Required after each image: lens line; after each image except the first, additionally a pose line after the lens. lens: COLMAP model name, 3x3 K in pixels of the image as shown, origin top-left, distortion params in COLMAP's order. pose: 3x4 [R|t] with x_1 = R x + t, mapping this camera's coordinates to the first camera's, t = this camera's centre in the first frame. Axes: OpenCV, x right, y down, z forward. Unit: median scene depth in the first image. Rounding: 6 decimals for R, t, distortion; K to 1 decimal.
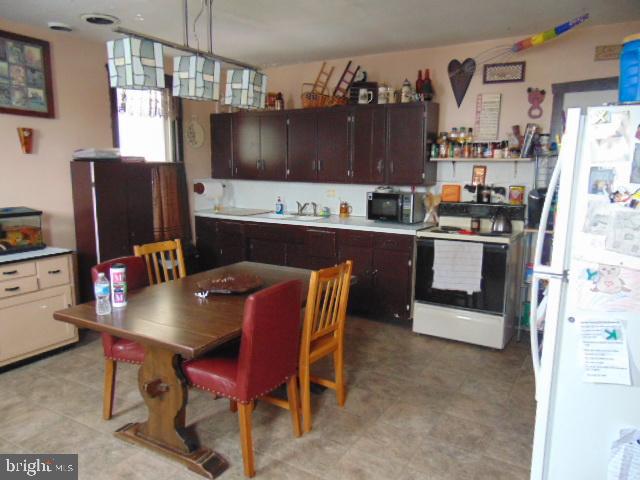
lens RADIAL K [[477.4, 0, 320.0], [0, 477.4, 240.0], [0, 0, 1]] dist [-0.002708, 0.008427]
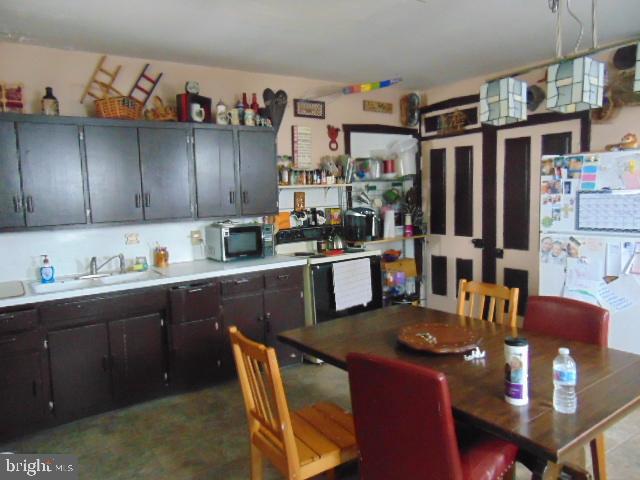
lens RADIAL K [[477.4, 0, 320.0], [0, 477.4, 240.0], [0, 0, 1]] dist [-0.002708, 0.008427]
pose [[0.402507, -0.117476, 0.907847, -0.645681], [0.183870, 0.981895, 0.045537, -0.094849], [-0.896761, 0.148597, 0.416821, 0.552591]]
